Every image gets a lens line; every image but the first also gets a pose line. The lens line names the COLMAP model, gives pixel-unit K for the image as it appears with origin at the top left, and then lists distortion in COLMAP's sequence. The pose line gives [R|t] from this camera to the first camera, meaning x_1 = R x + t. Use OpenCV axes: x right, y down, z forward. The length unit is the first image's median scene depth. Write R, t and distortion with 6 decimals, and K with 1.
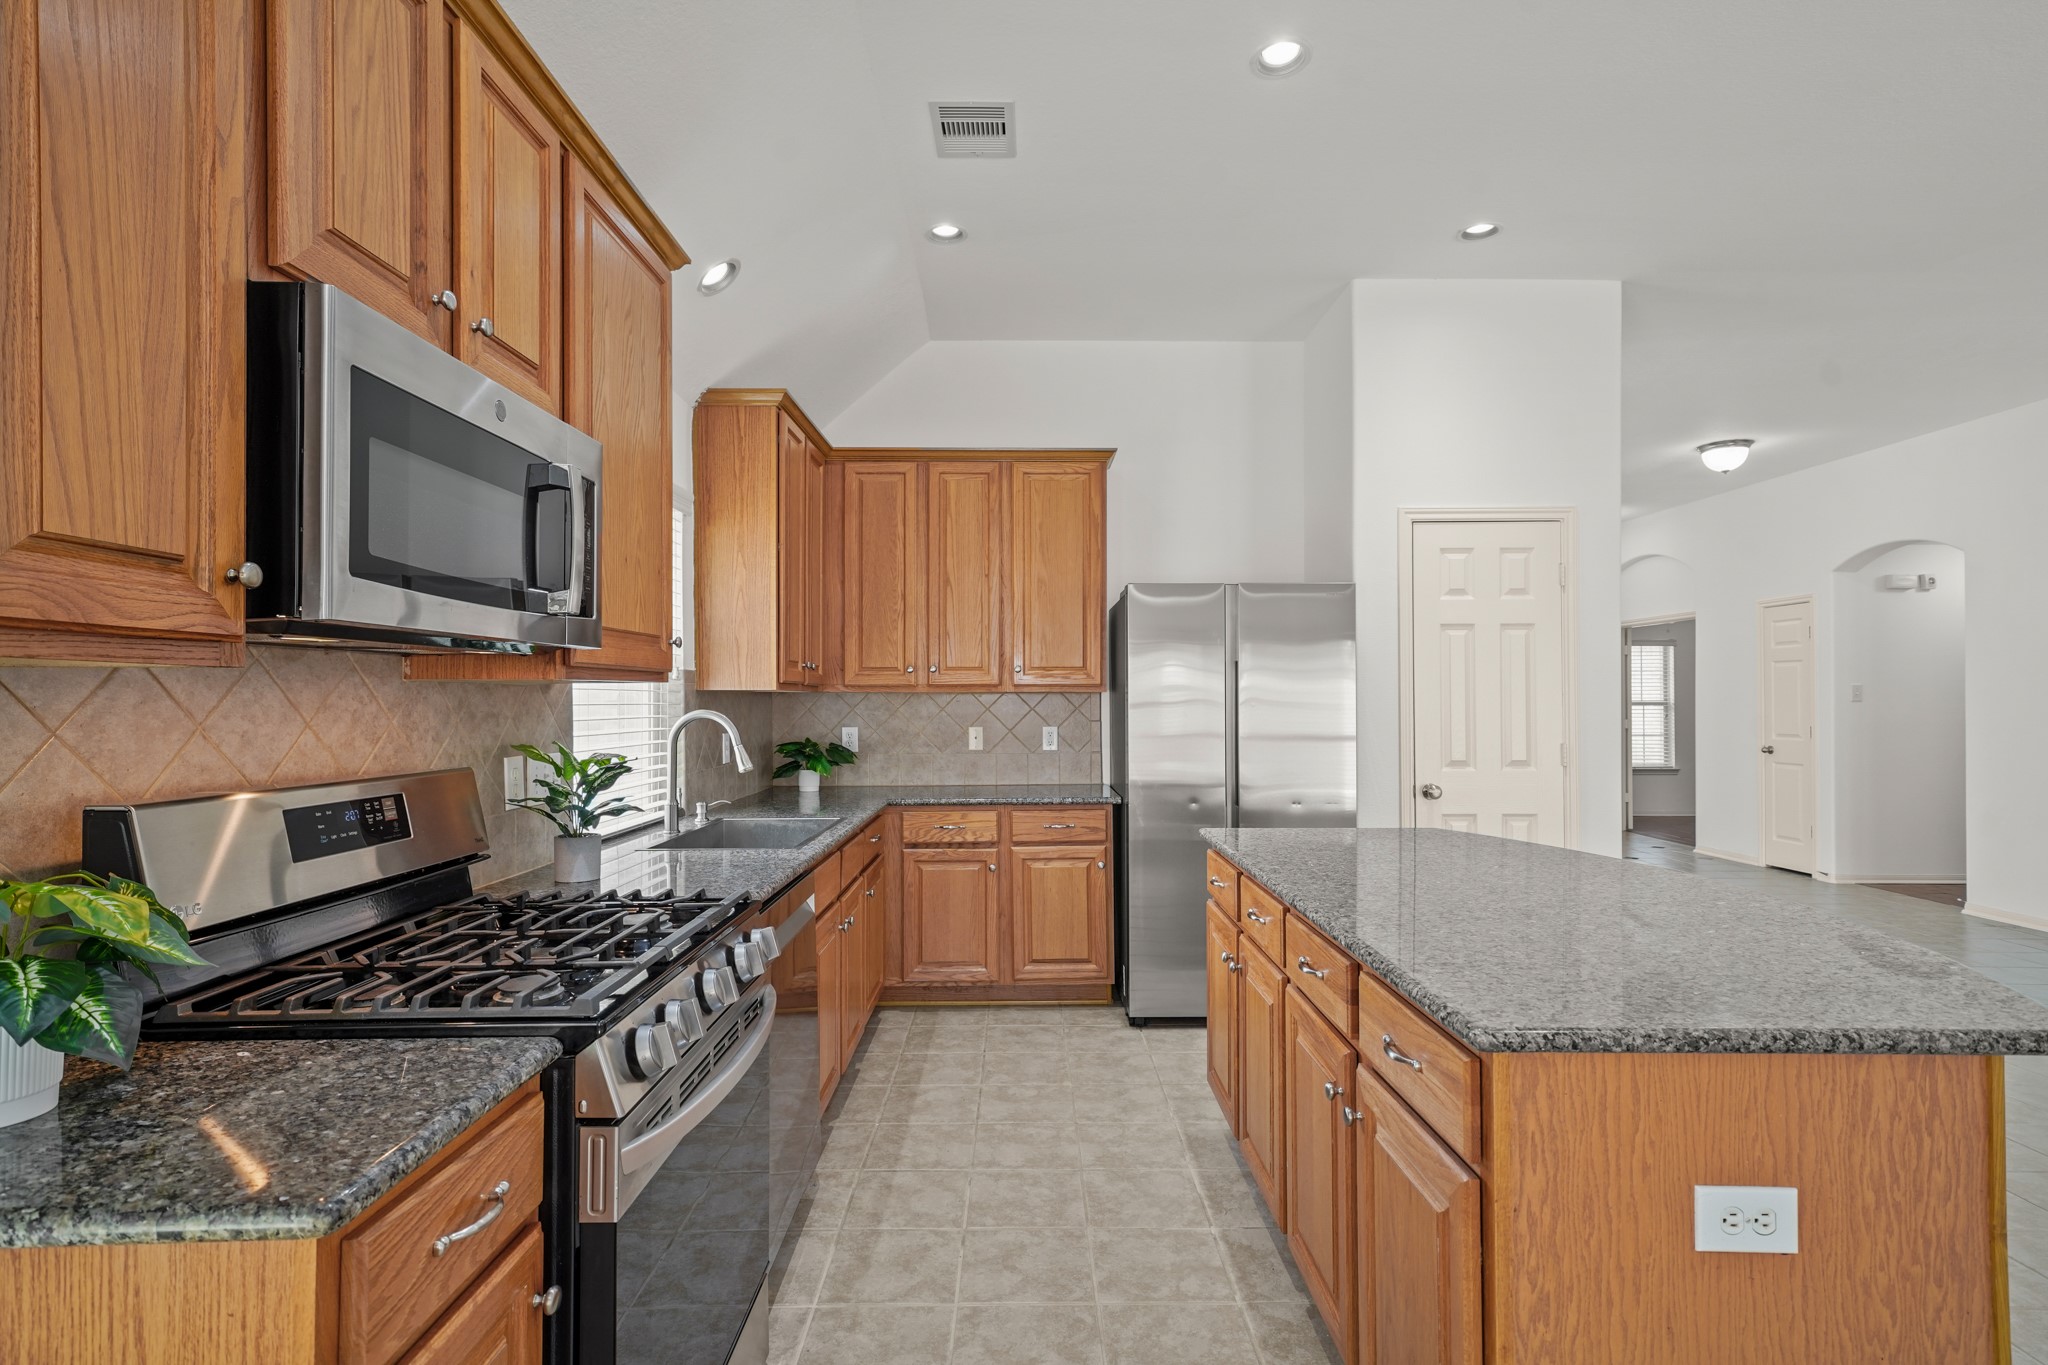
lens RADIAL K [[985.2, 0, 1024.0], [0, 985.2, 682.5], [0, 0, 1]] dist [0.037074, 0.000251]
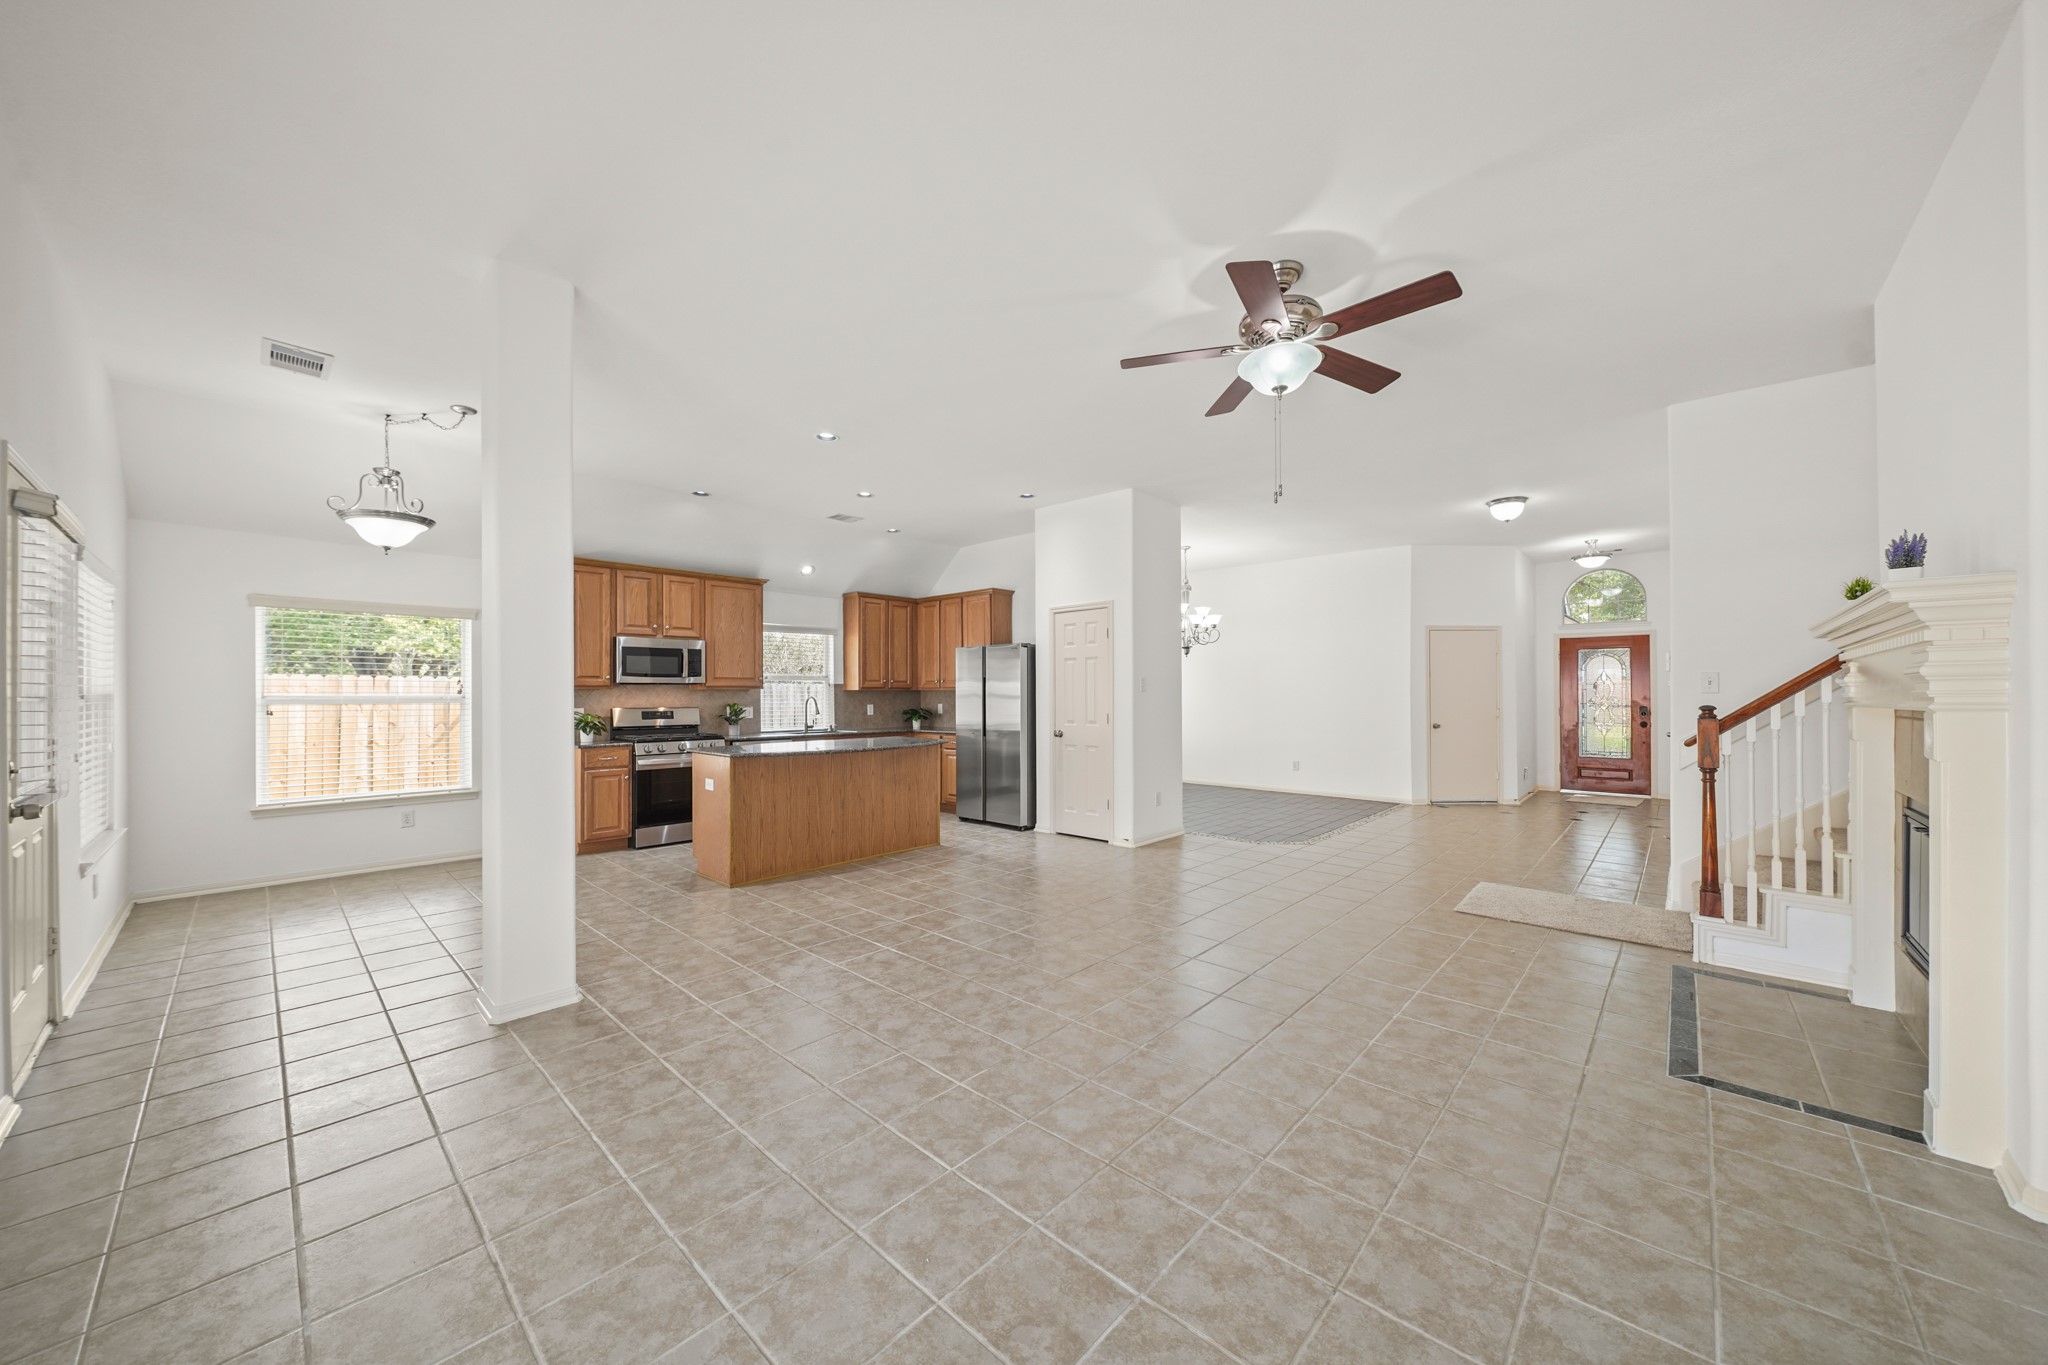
lens RADIAL K [[715.5, 0, 1026.9], [0, 715.5, 690.1], [0, 0, 1]] dist [-0.000497, -0.000051]
pose [[0.732130, -0.005205, -0.681145, 4.463032], [0.013553, 0.999884, 0.006926, -0.003481], [0.681030, -0.014302, 0.732115, -0.693387]]
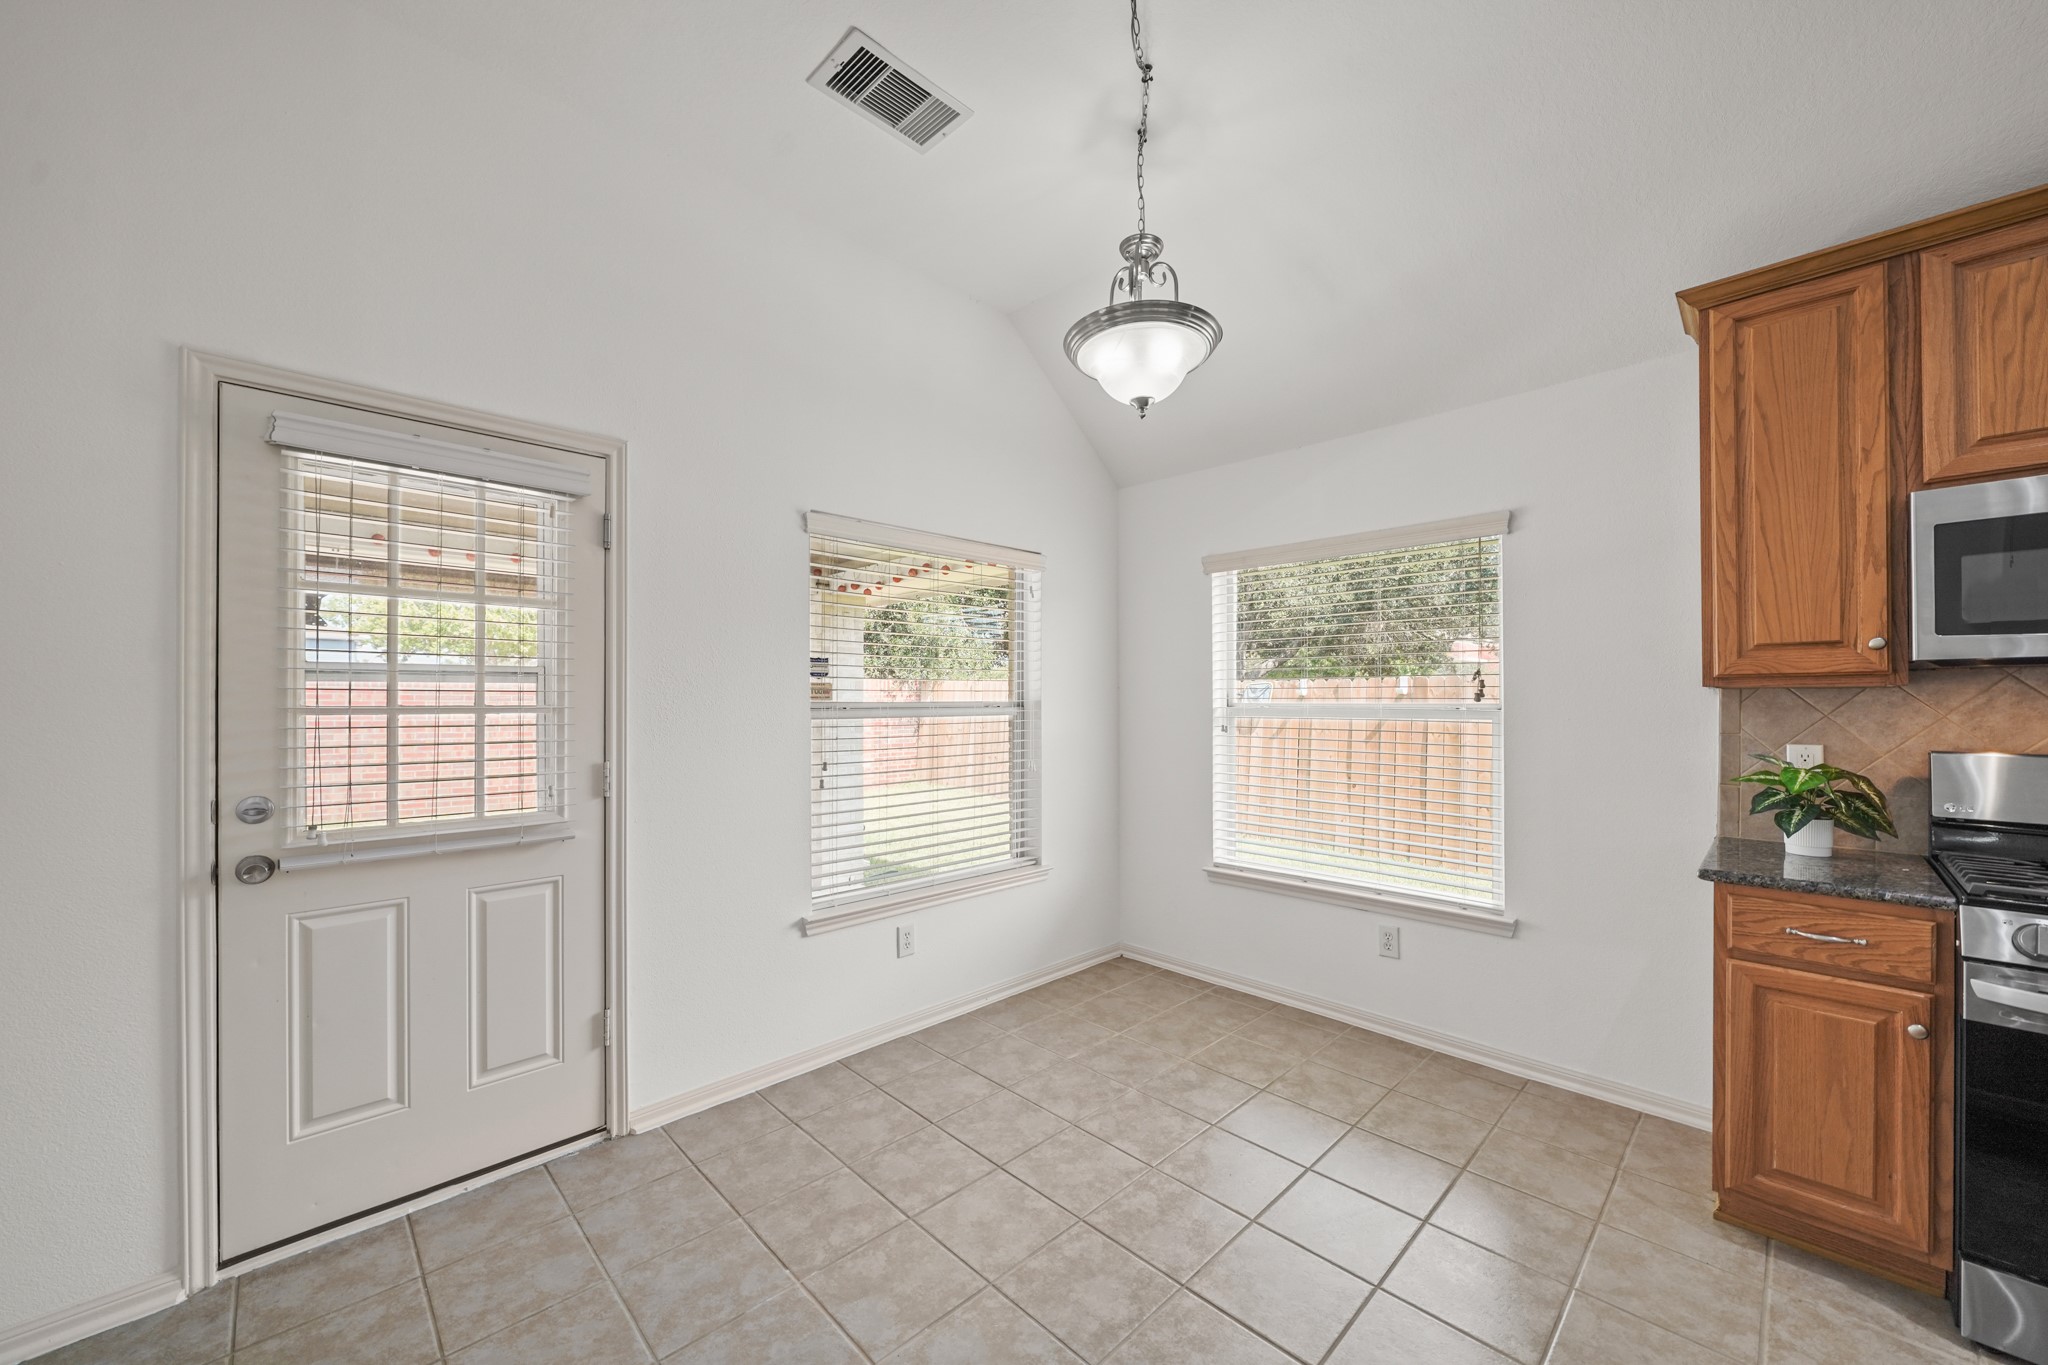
lens RADIAL K [[765.9, 0, 1028.5], [0, 765.9, 692.3], [0, 0, 1]] dist [-0.001991, -0.000210]
pose [[-0.718655, -0.005052, -0.695348, 1.444378], [0.012610, 0.999714, -0.020296, 0.008710], [0.695252, -0.023354, -0.718386, 0.767296]]
